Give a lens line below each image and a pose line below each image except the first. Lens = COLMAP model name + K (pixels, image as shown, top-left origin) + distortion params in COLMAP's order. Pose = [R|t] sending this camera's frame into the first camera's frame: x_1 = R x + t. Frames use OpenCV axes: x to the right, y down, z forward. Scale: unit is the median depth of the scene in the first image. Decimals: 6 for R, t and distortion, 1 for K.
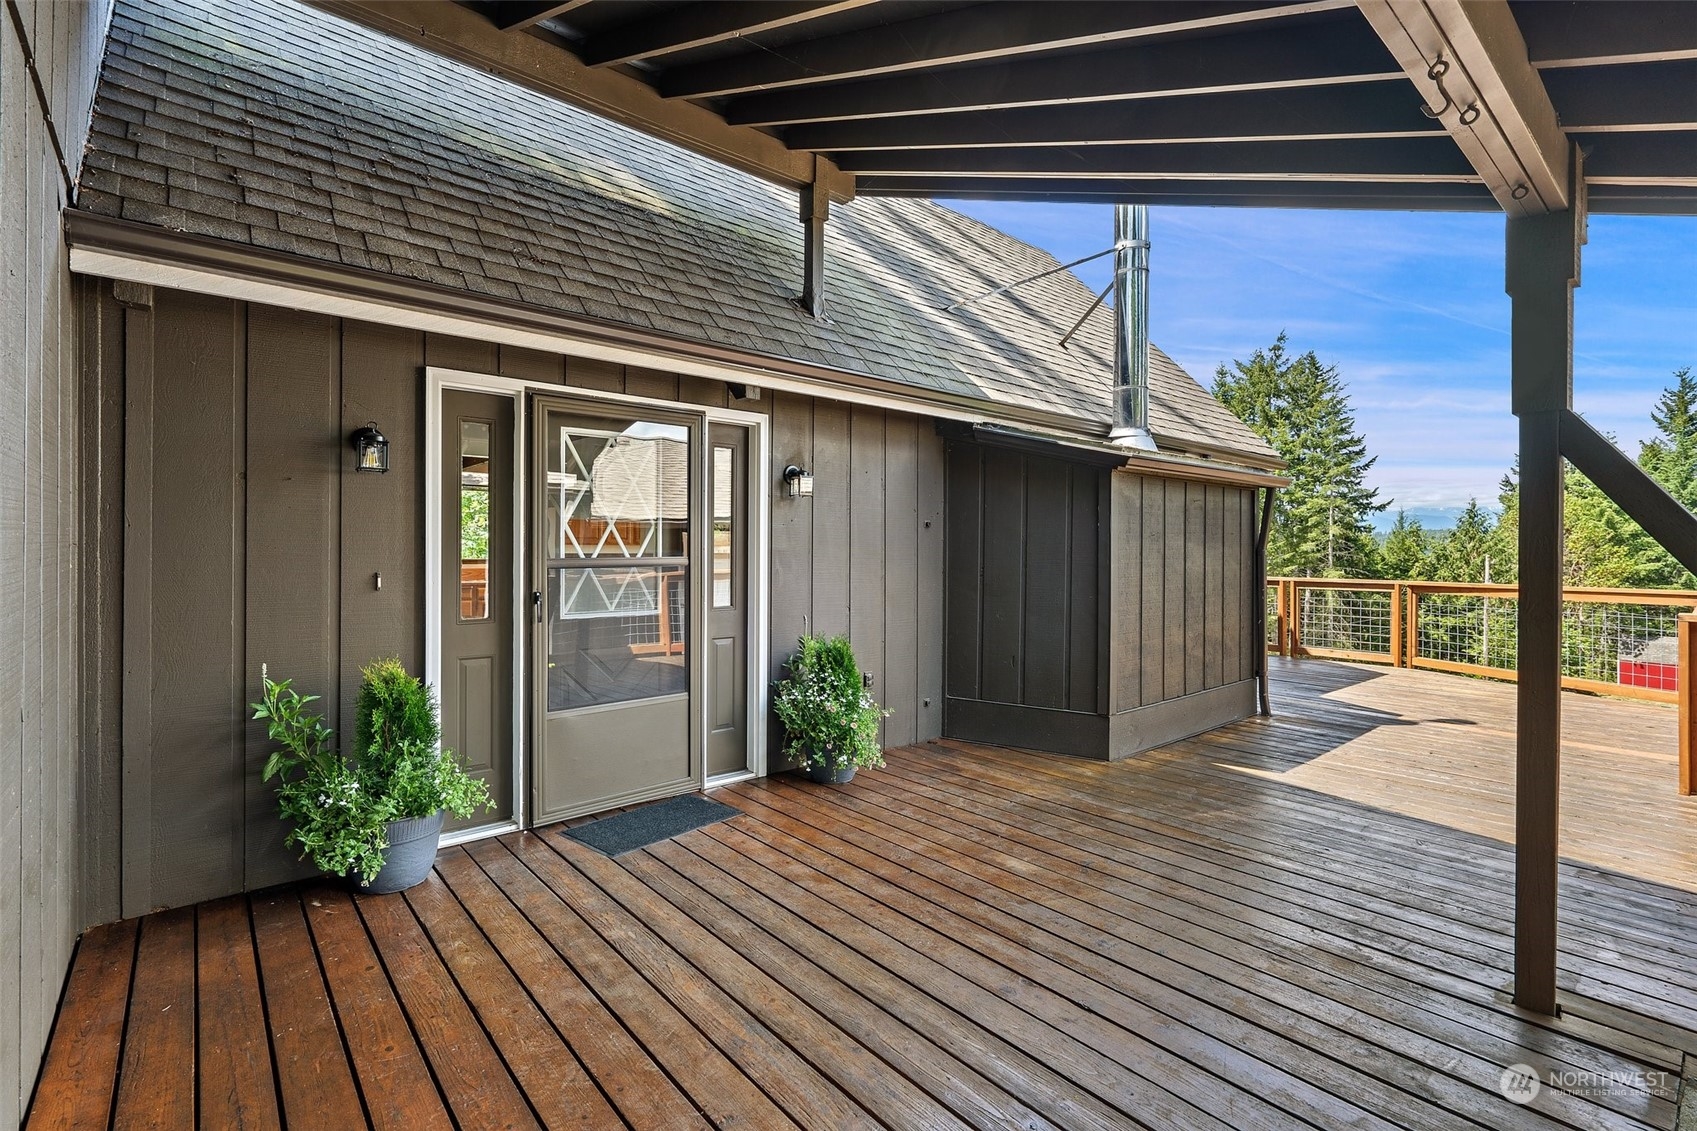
lens RADIAL K [[773.5, 0, 853.2], [0, 773.5, 550.8], [0, 0, 1]] dist [-0.000537, 0.000067]
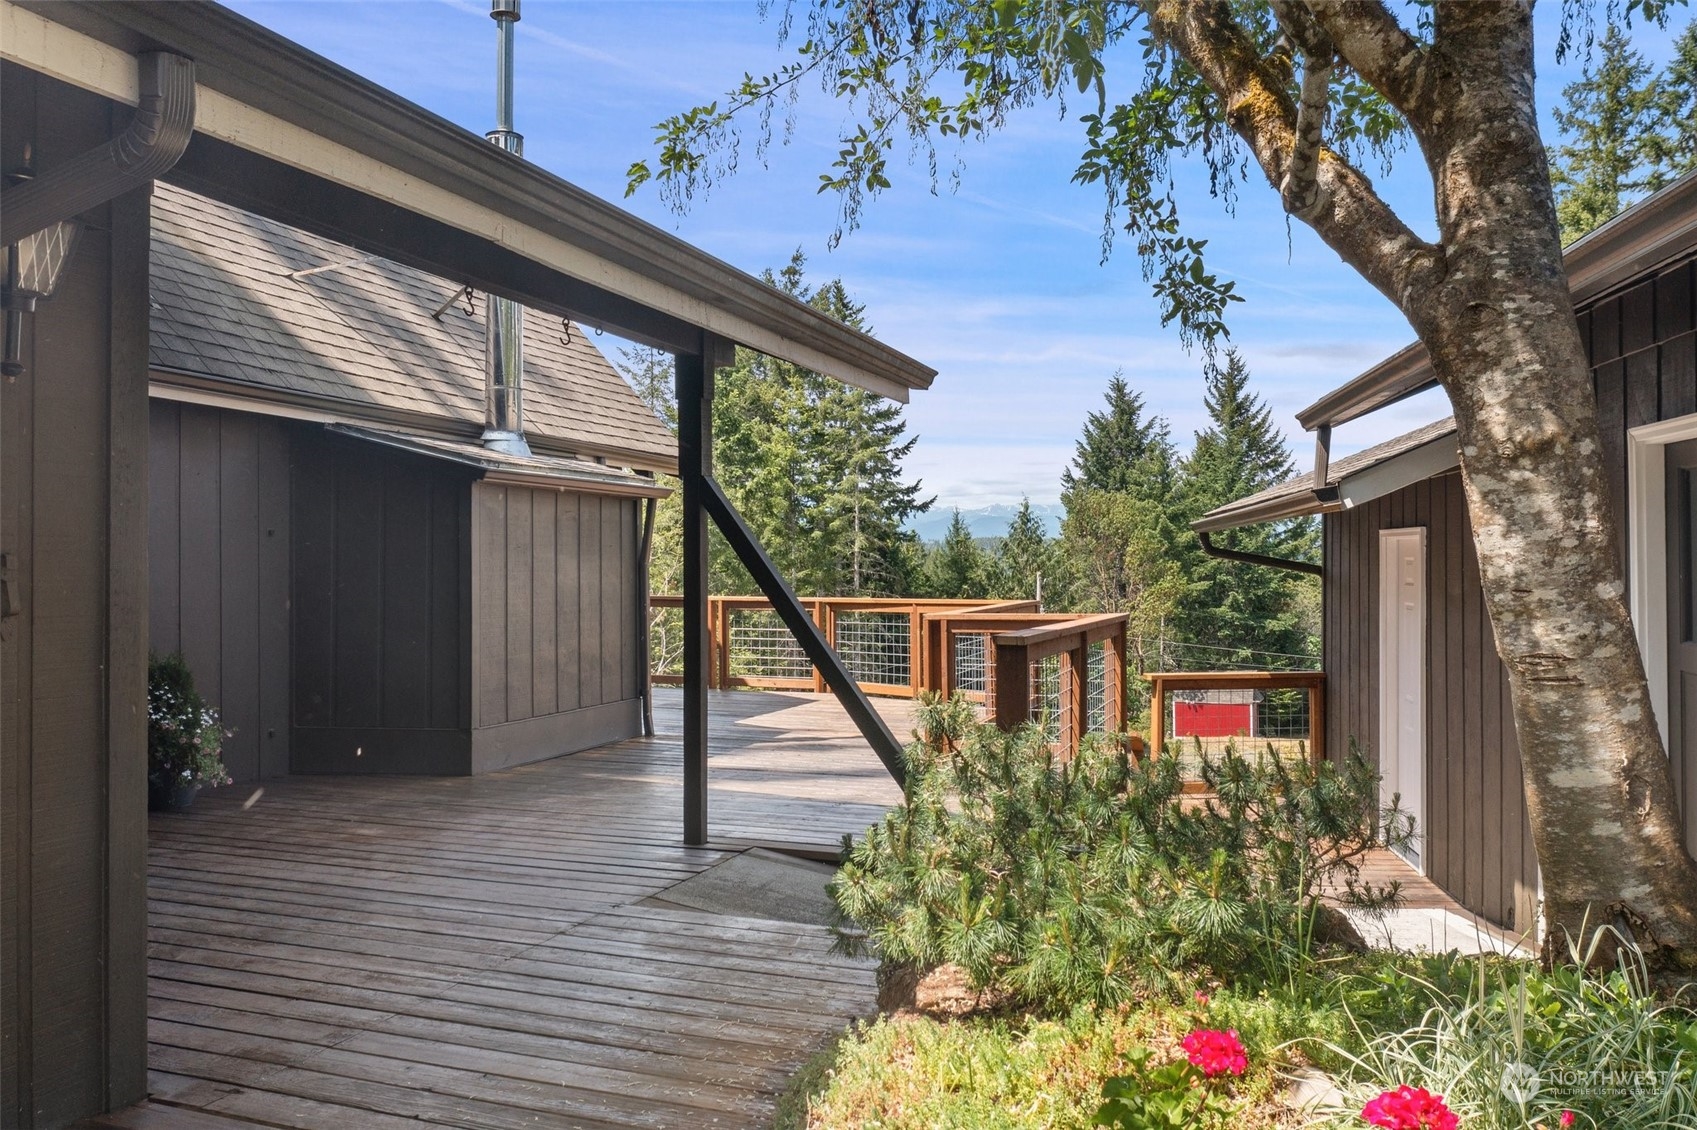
lens RADIAL K [[1362.0, 0, 847.3], [0, 1362.0, 583.5], [0, 0, 1]] dist [-0.007034, 0.004612]
pose [[0.867523, -0.006261, 0.497357, -0.059219], [0.000610, 0.999933, 0.011523, 0.003530], [-0.497396, -0.009693, 0.867469, -0.379520]]
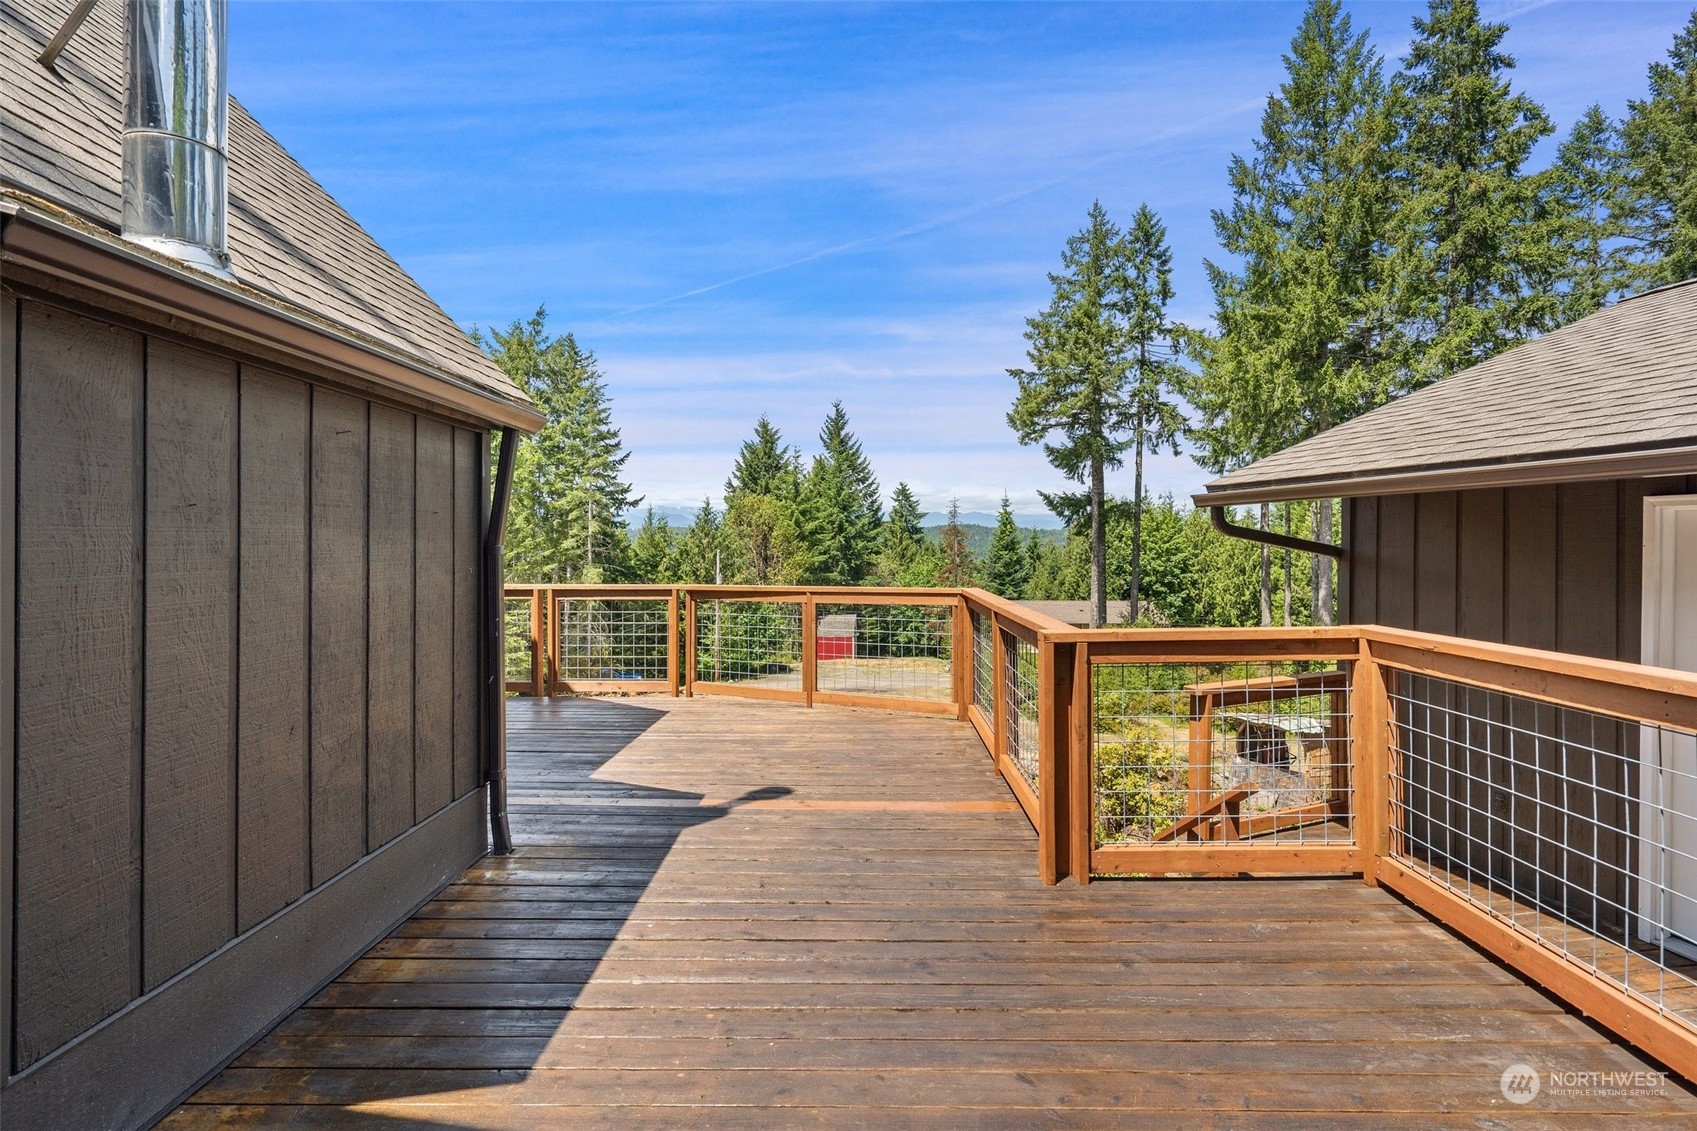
lens RADIAL K [[870.5, 0, 860.4], [0, 870.5, 543.9], [0, 0, 1]] dist [-0.003893, -0.000348]
pose [[0.655250, -0.000719, 0.755412, 0.154169], [0.003557, 0.999991, -0.002134, 0.000251], [-0.755404, 0.004085, 0.655247, 0.266474]]
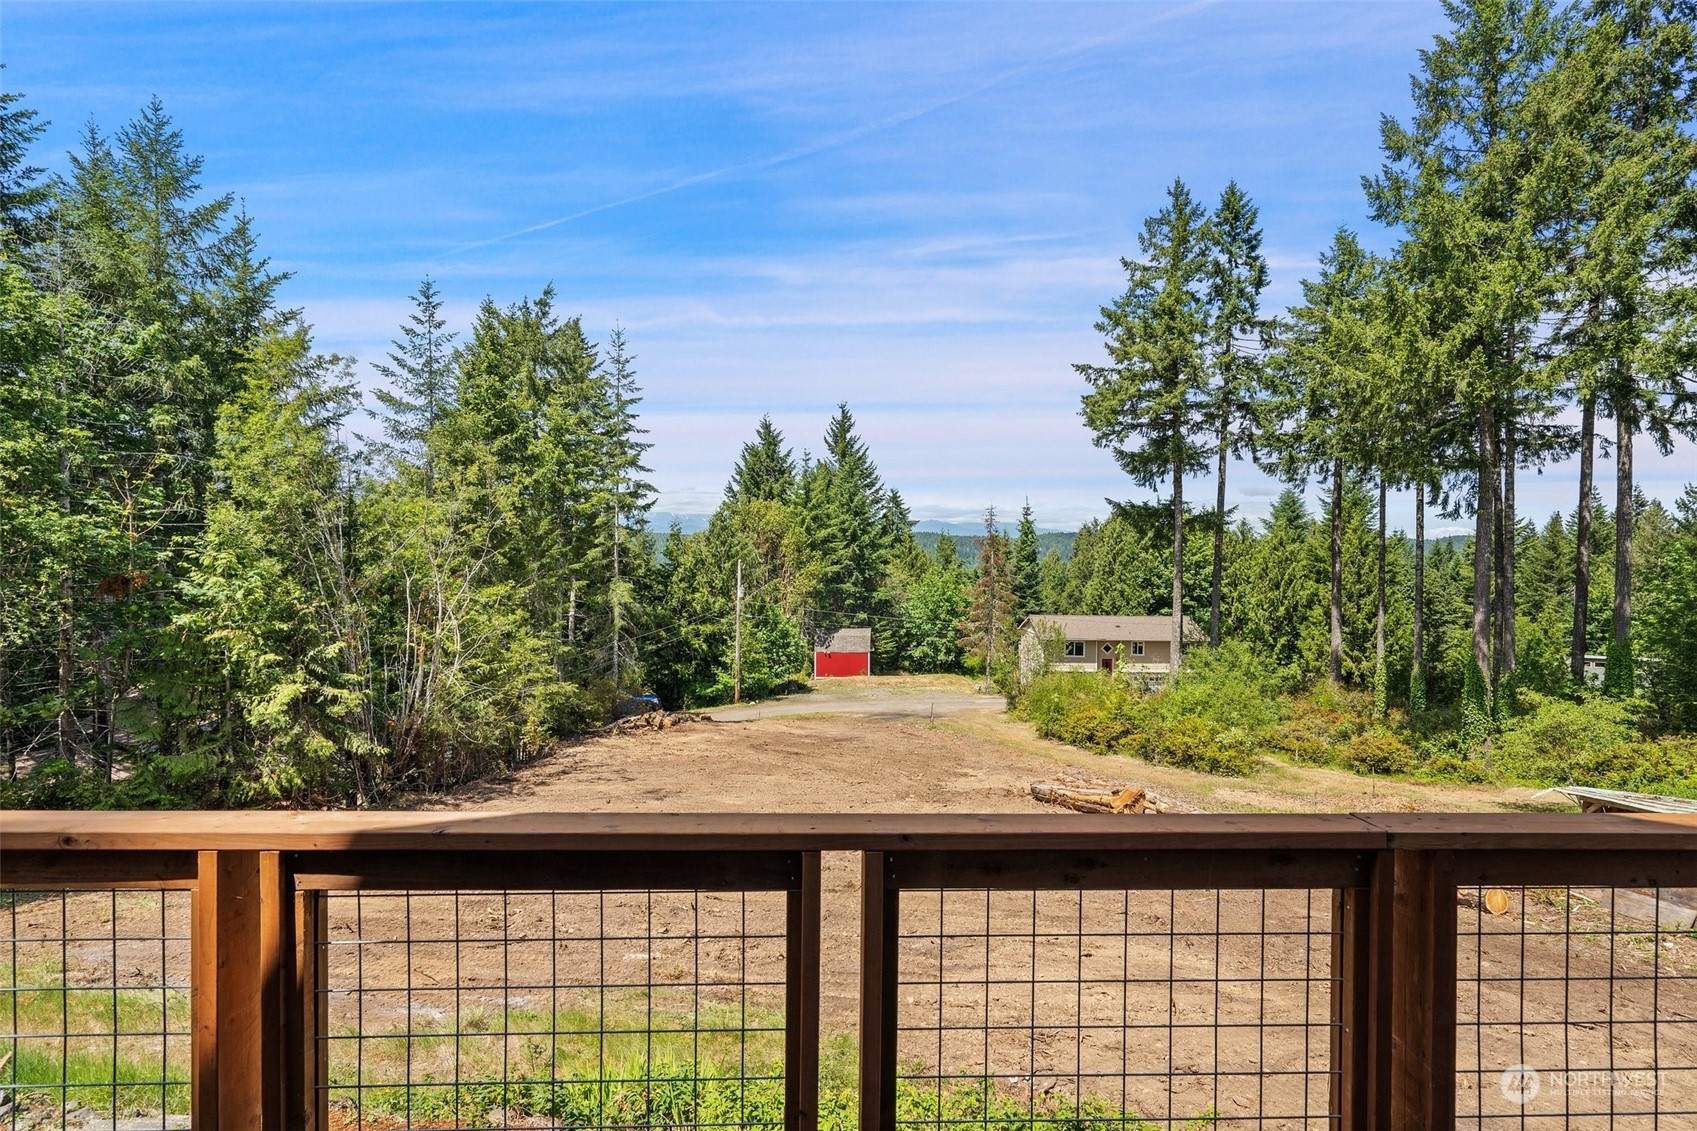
lens RADIAL K [[853.7, 0, 848.5], [0, 853.7, 565.5], [0, 0, 1]] dist [-0.003616, 0.000207]
pose [[0.621771, -0.009342, 0.783143, 0.271796], [-0.004652, 0.999867, 0.015621, -0.026634], [-0.783185, -0.013356, 0.621645, 1.110406]]
